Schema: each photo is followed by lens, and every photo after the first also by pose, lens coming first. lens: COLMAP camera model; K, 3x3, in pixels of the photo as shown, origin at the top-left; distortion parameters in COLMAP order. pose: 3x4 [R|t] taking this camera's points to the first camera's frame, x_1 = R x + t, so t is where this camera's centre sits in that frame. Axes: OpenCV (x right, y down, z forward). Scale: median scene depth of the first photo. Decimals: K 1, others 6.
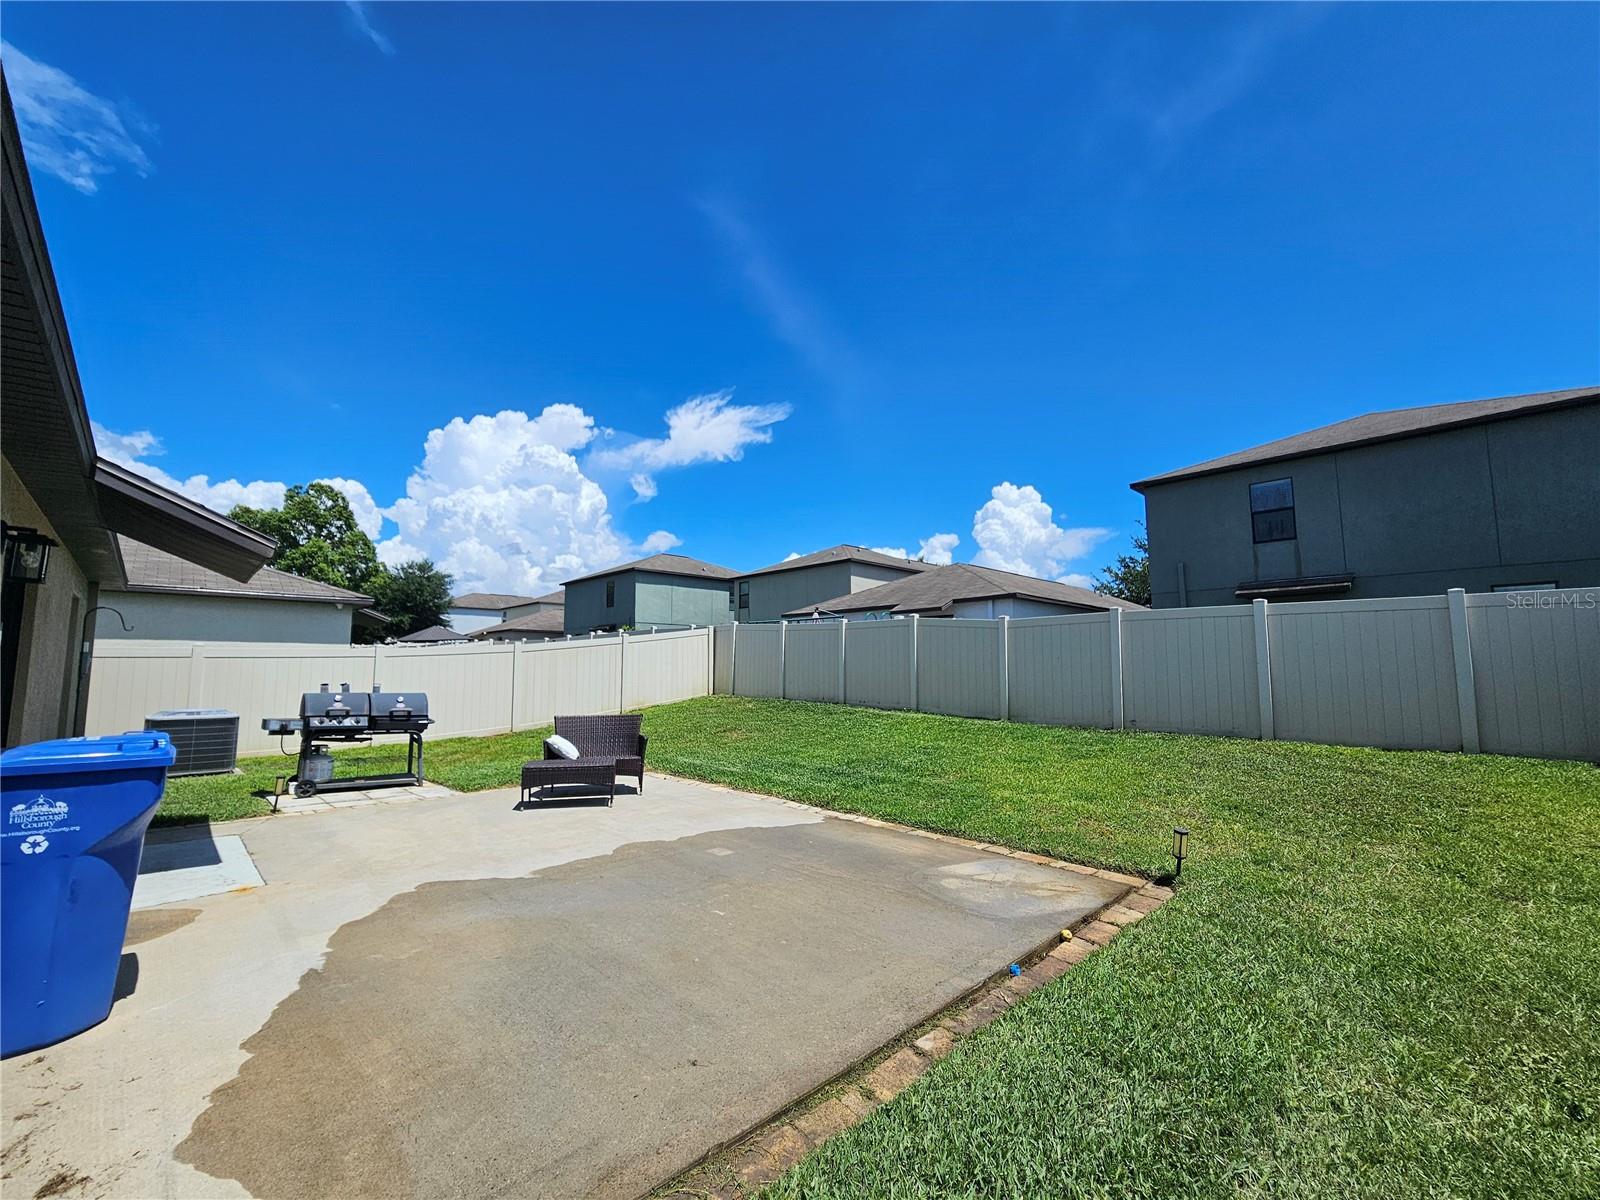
lens RADIAL K [[658.9, 0, 785.6], [0, 658.9, 606.2], [0, 0, 1]] dist [0.004048, -0.001257]
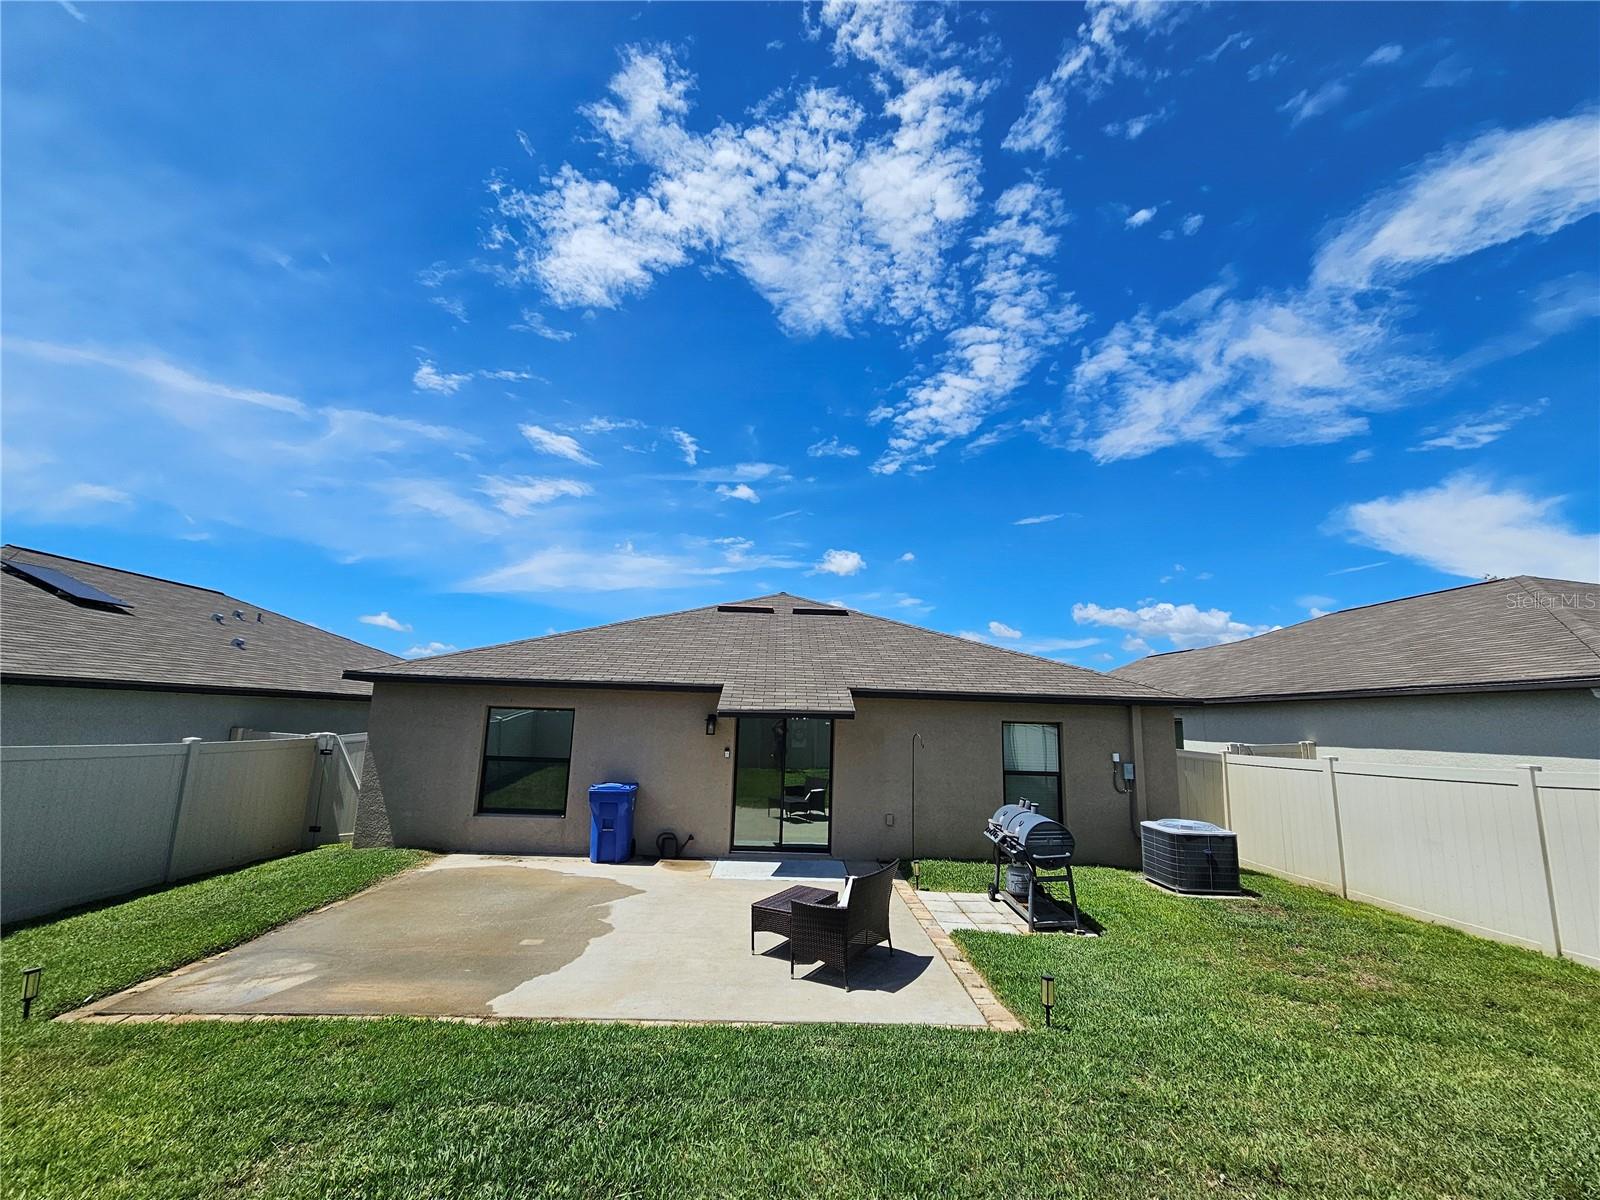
lens RADIAL K [[658.9, 0, 794.3], [0, 658.9, 601.3], [0, 0, 1]] dist [0.004048, -0.001257]
pose [[-0.670496, -0.148670, -0.726865, 0.220090], [0.042346, 0.970451, -0.237555, 0.028911], [0.740704, -0.190060, -0.644387, 0.899101]]
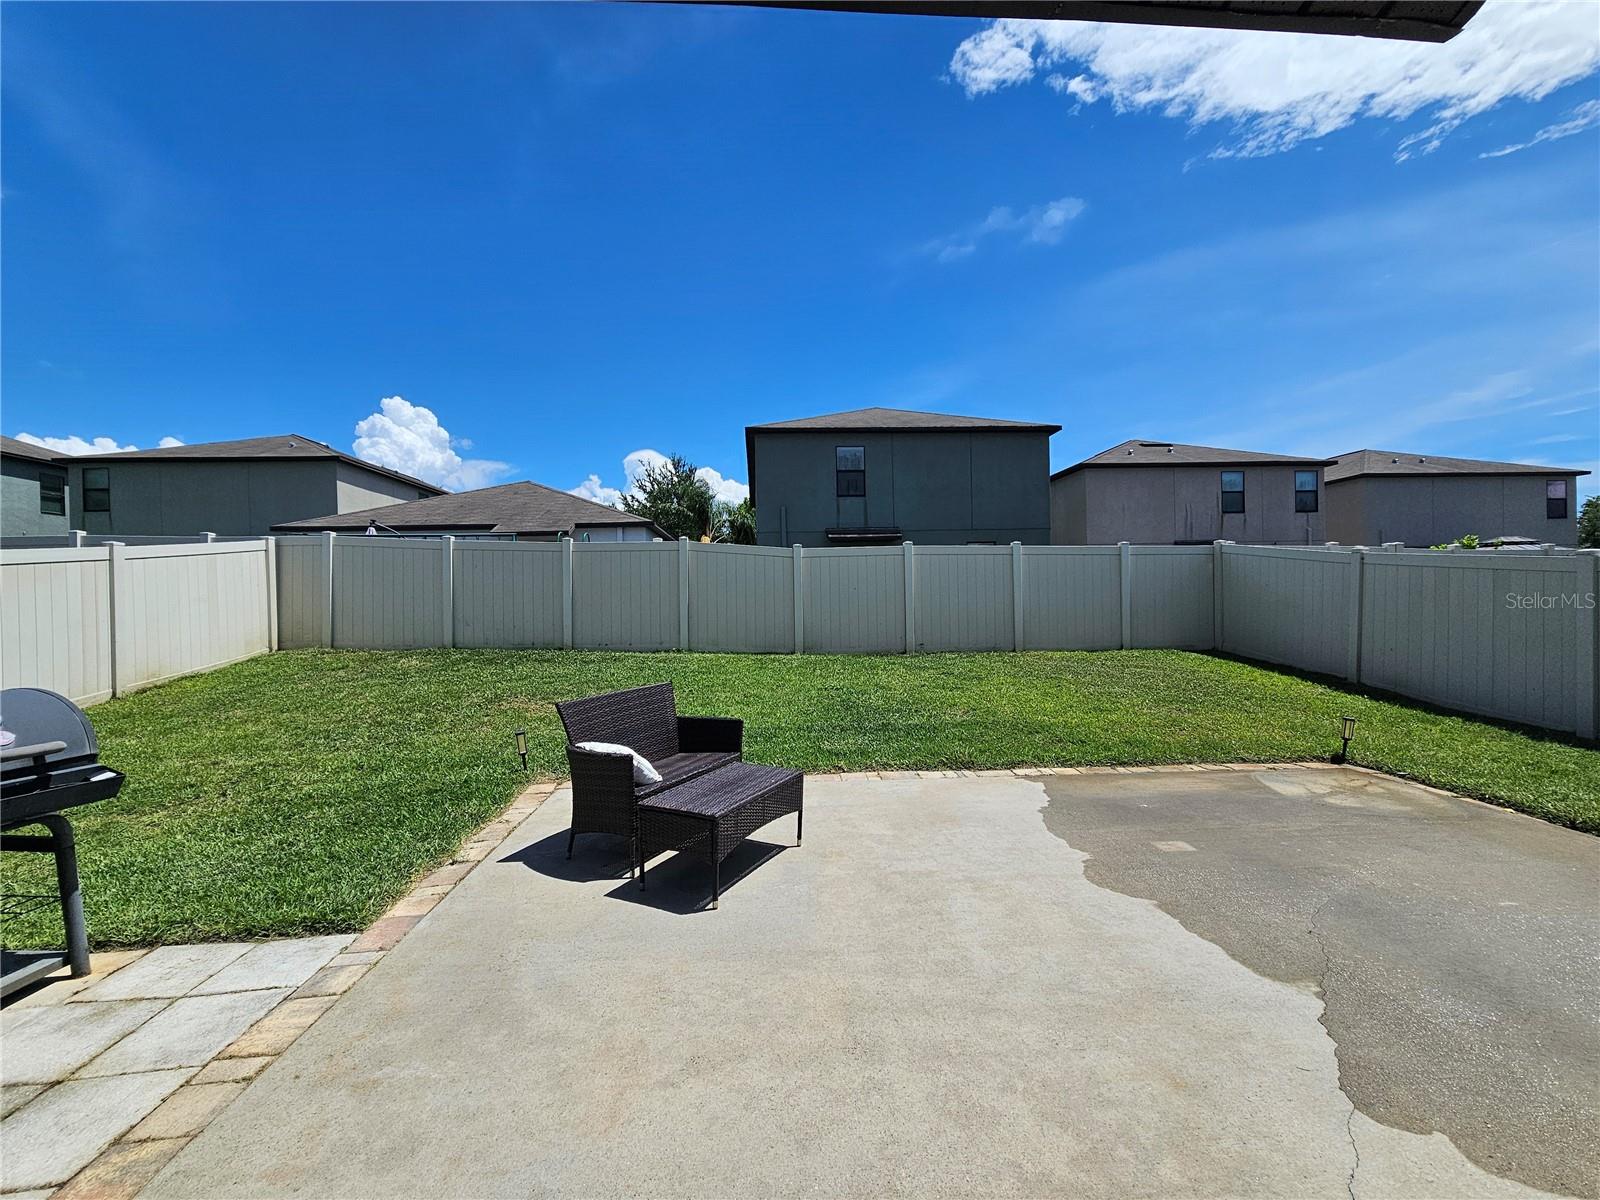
lens RADIAL K [[658.9, 0, 794.4], [0, 658.9, 602.2], [0, 0, 1]] dist [0.004048, -0.001257]
pose [[0.647462, -0.012815, 0.761990, -0.364696], [-0.056662, 0.996282, 0.064900, 0.032476], [-0.759989, -0.085196, 0.644328, 0.346799]]
